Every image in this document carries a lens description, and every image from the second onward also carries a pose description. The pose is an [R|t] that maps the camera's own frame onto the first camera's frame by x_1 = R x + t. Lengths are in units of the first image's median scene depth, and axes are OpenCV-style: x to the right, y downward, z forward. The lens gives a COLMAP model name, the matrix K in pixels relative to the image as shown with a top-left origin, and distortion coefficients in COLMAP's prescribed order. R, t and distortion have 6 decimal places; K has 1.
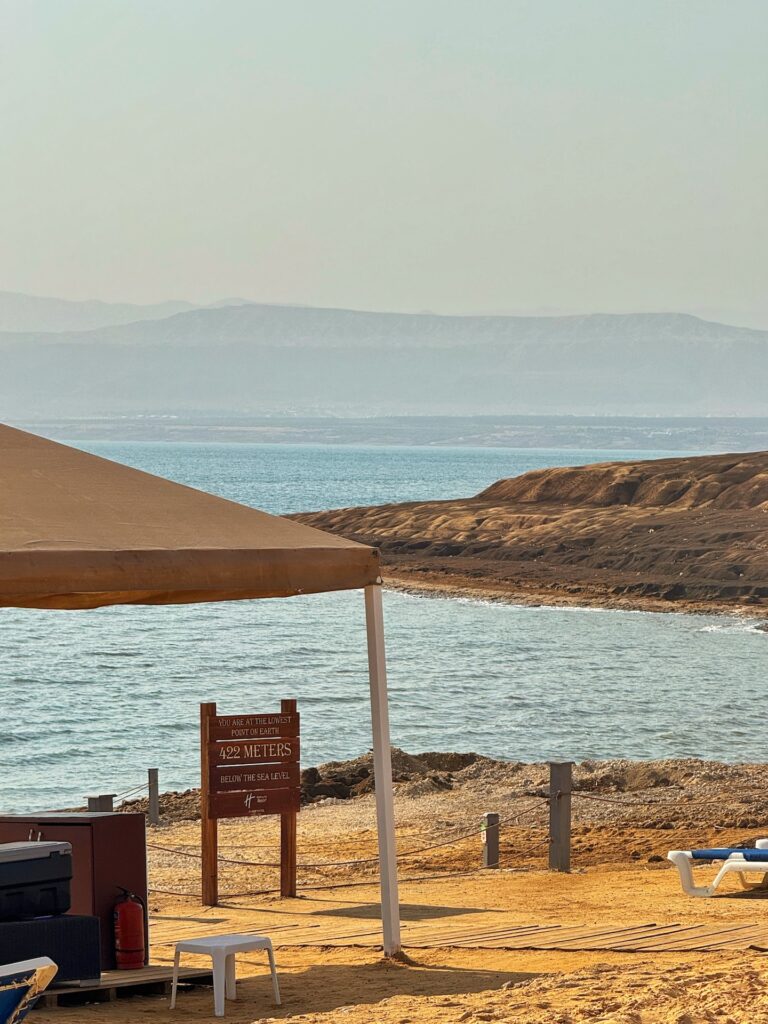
lens RADIAL K [[3582.5, 0, 384.0], [0, 3582.5, 512.0], [0, 0, 1]] dist [0.044713, 0.022105]
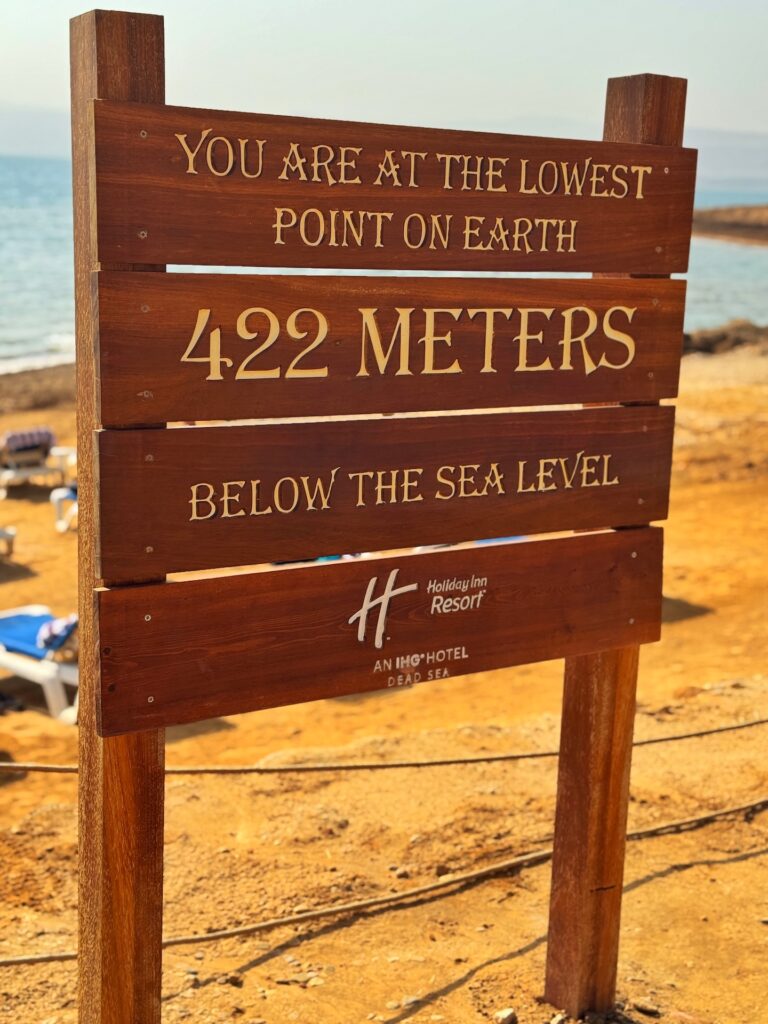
lens RADIAL K [[1444.4, 0, 384.0], [0, 1444.4, 512.0], [0, 0, 1]] dist [0.147426, 0.017494]
pose [[0.973837, 0.083746, -0.211255, -0.022034], [-0.038805, 0.977248, 0.208518, 0.059930], [0.223911, -0.194865, 0.954930, 0.927101]]
